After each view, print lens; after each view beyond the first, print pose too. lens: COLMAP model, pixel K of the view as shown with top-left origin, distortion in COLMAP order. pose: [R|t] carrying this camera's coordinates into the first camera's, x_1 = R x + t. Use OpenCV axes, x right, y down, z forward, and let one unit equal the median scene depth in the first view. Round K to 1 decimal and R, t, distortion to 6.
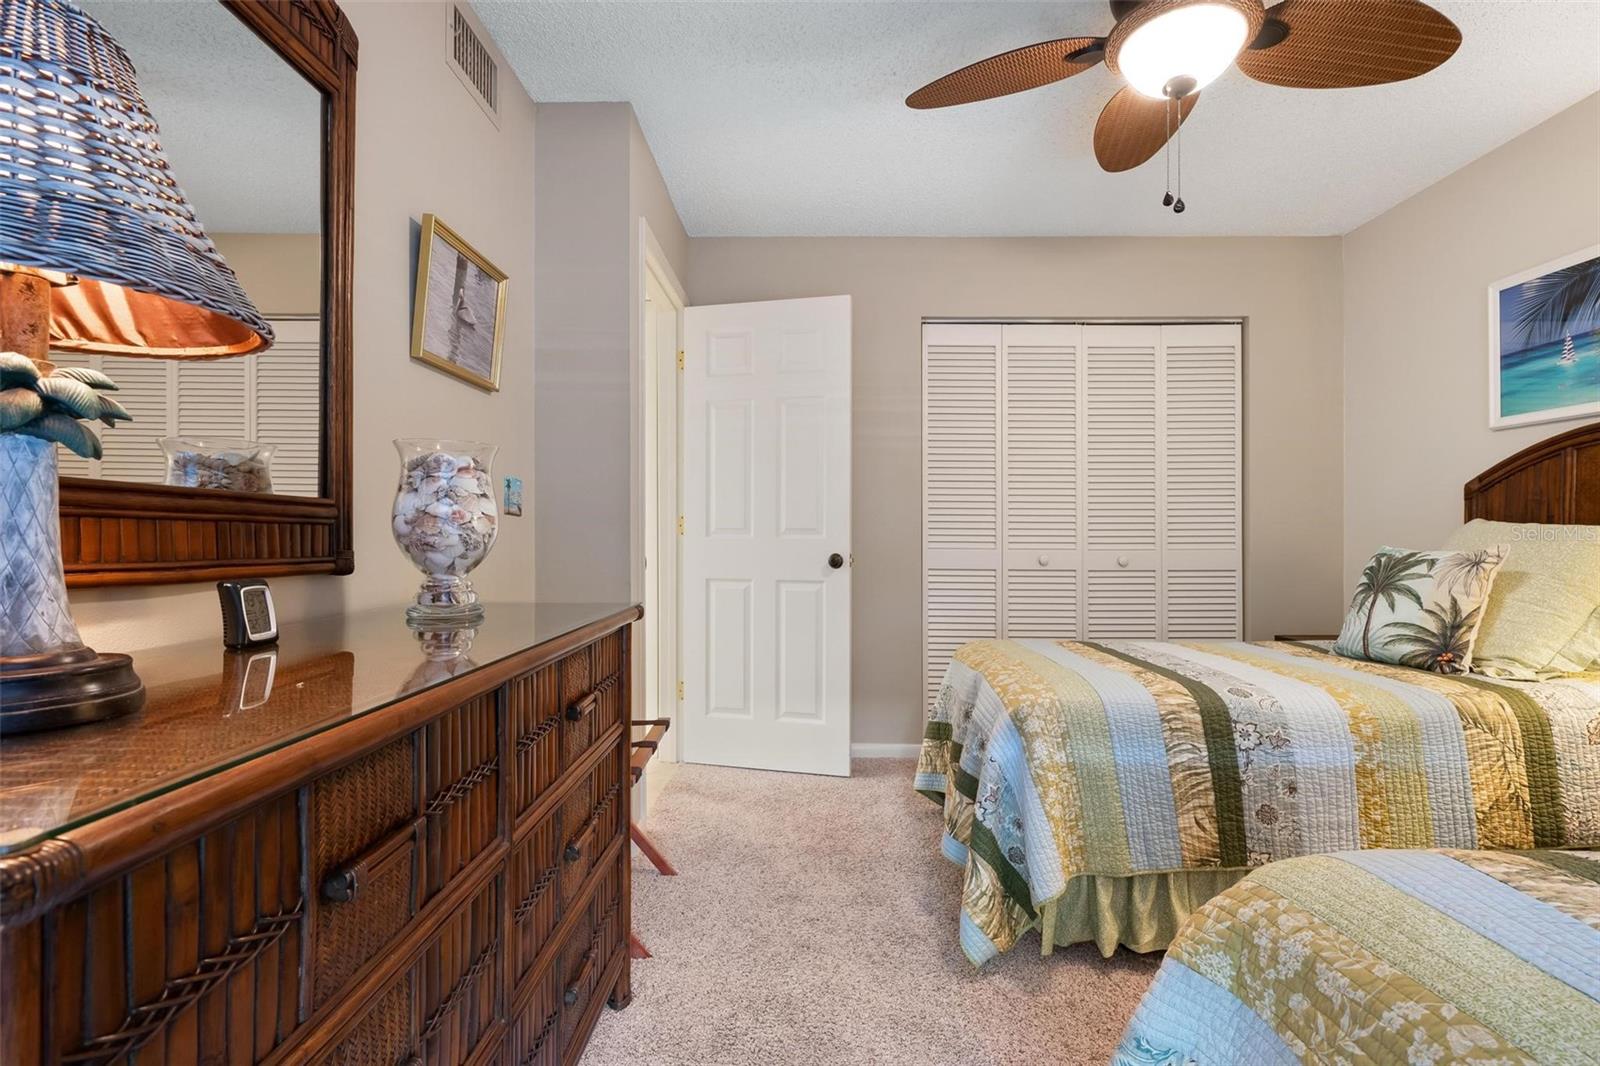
lens RADIAL K [[709.8, 0, 799.5], [0, 709.8, 536.5], [0, 0, 1]] dist [0.002941, -0.002255]
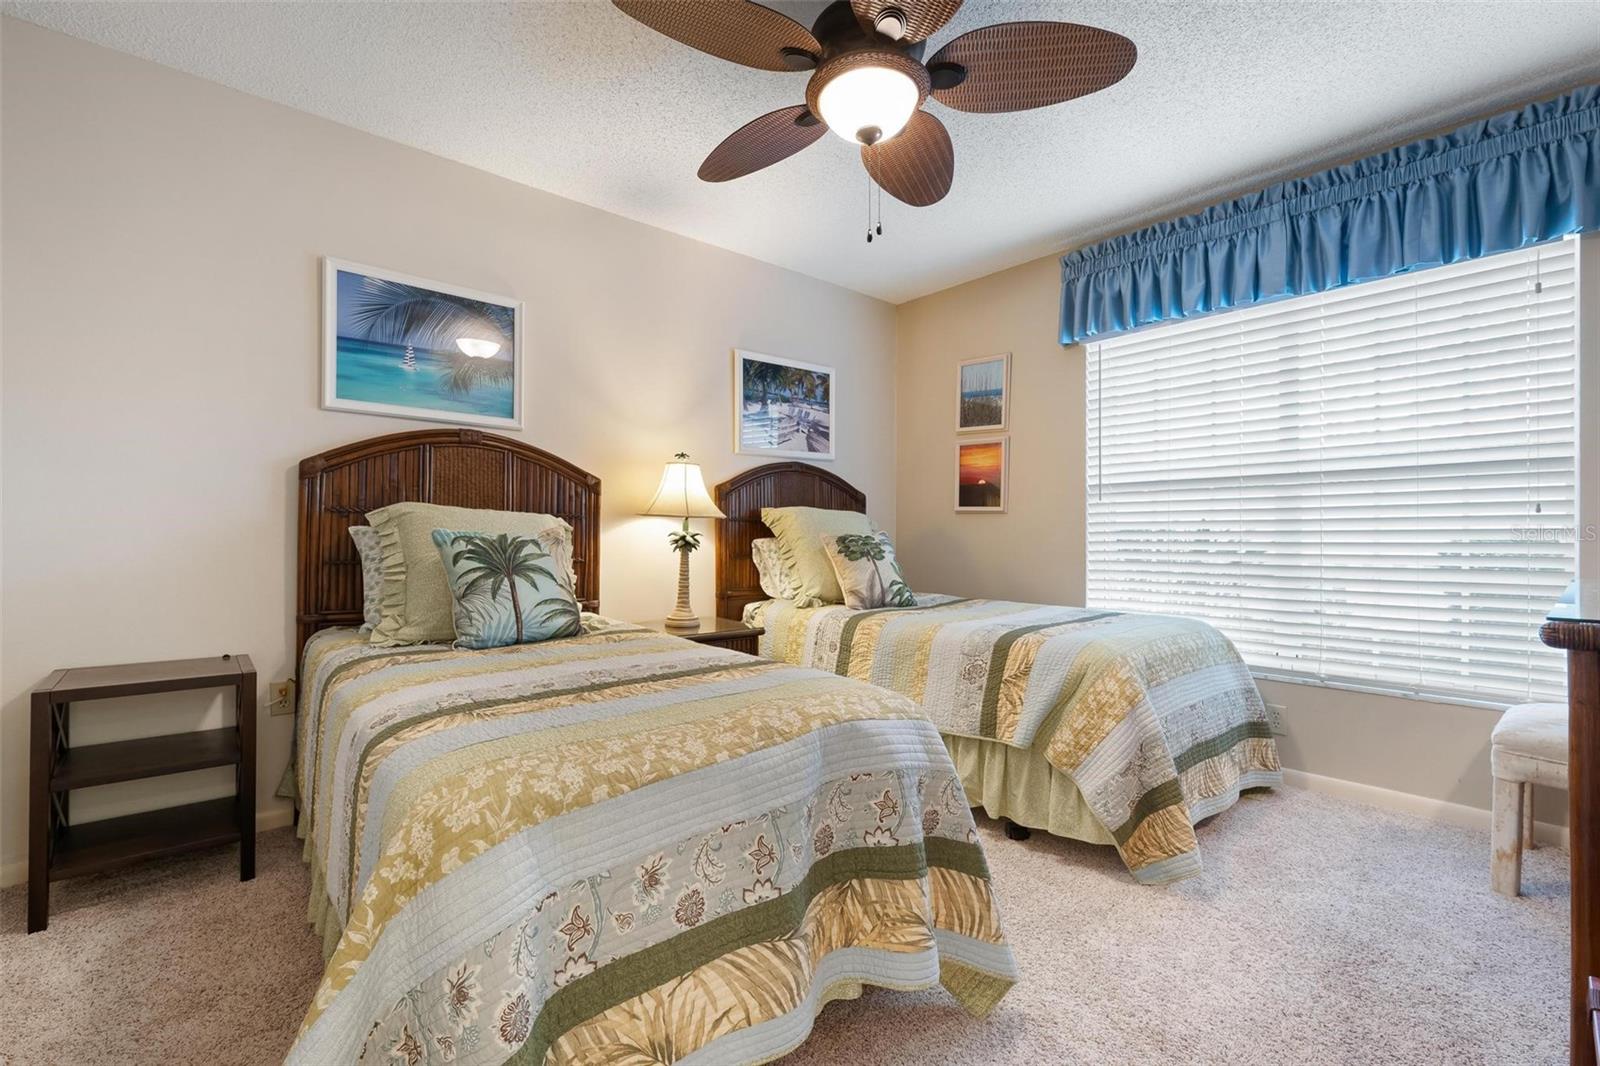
lens RADIAL K [[709.8, 0, 802.0], [0, 709.8, 531.7], [0, 0, 1]] dist [0.002941, -0.002255]
pose [[-0.663209, -0.000276, 0.748434, -0.194568], [-0.006120, 0.999968, -0.005054, 0.019681], [-0.748409, -0.007933, -0.663190, 1.302222]]
